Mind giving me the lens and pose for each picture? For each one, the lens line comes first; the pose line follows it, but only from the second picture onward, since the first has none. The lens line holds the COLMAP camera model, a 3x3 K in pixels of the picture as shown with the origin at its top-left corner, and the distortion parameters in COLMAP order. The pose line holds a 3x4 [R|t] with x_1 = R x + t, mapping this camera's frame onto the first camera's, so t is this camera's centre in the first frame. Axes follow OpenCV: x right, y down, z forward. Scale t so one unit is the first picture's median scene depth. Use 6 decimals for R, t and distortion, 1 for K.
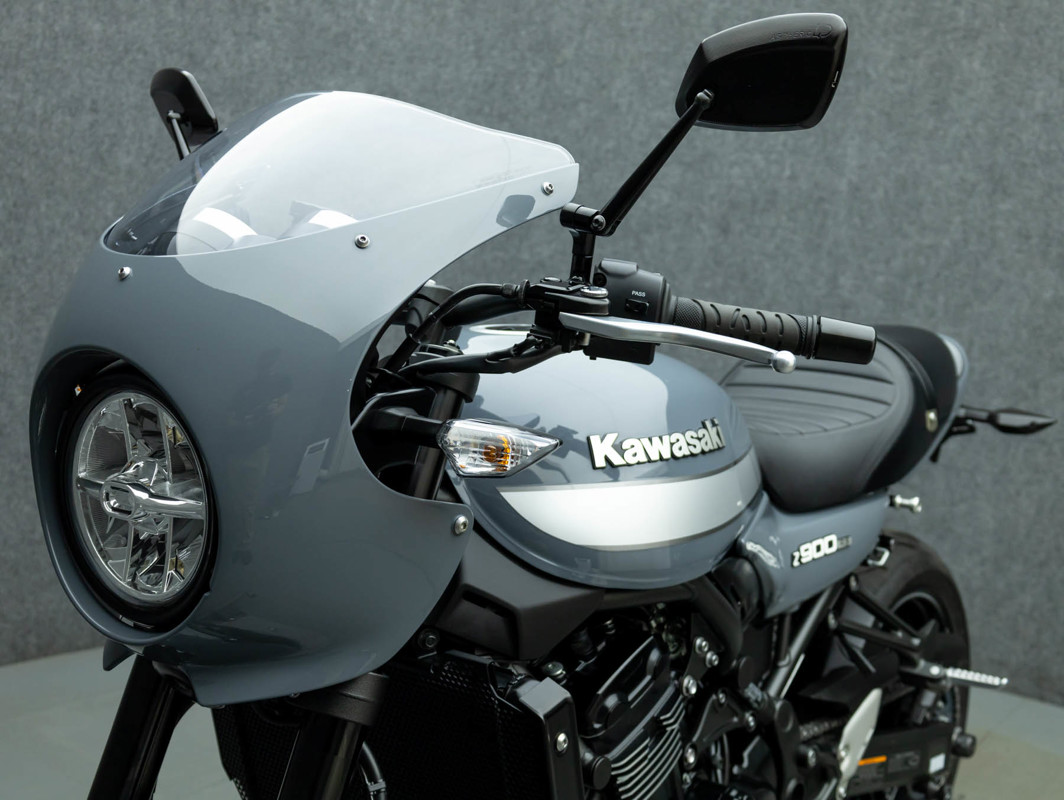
lens RADIAL K [[1304.3, 0, 601.5], [0, 1304.3, 438.7], [0, 0, 1]] dist [0.034907, 0.000000]
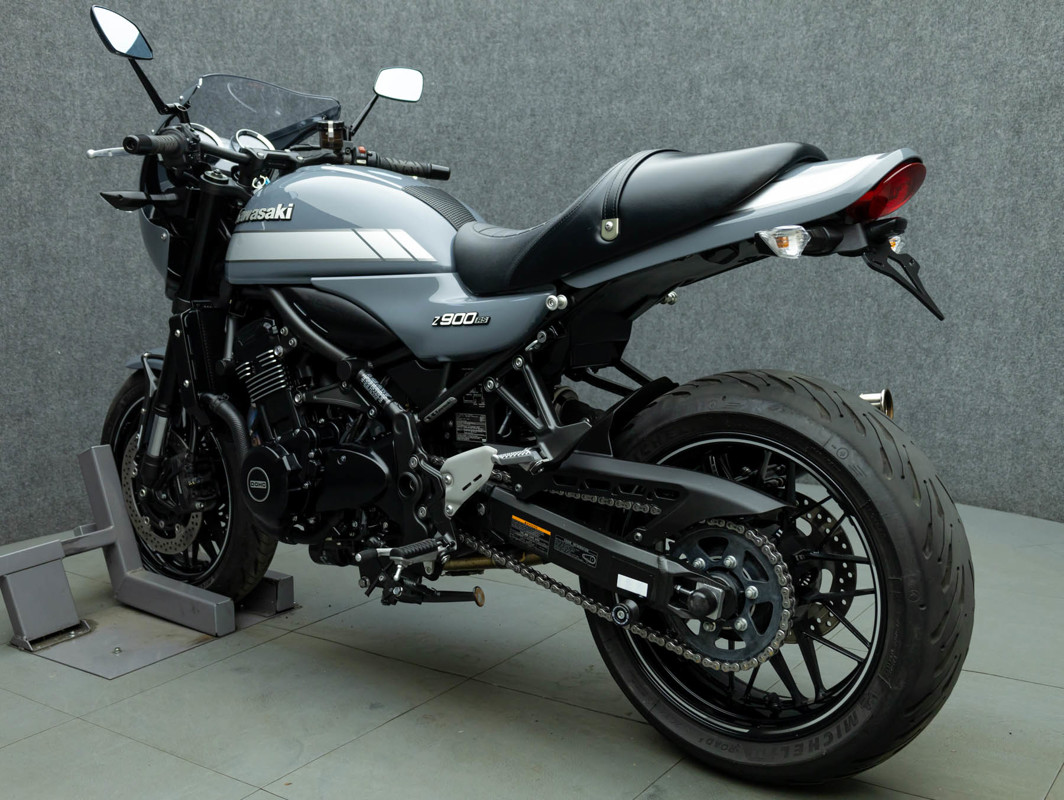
lens RADIAL K [[1143.7, 0, 563.9], [0, 1143.7, 410.7], [0, 0, 1]] dist [0.002140, 0.000000]
pose [[0.693272, 0.013895, -0.720542, 0.536814], [-0.040991, 0.998956, -0.020176, 0.106097], [0.719509, 0.043523, 0.693118, 0.103577]]
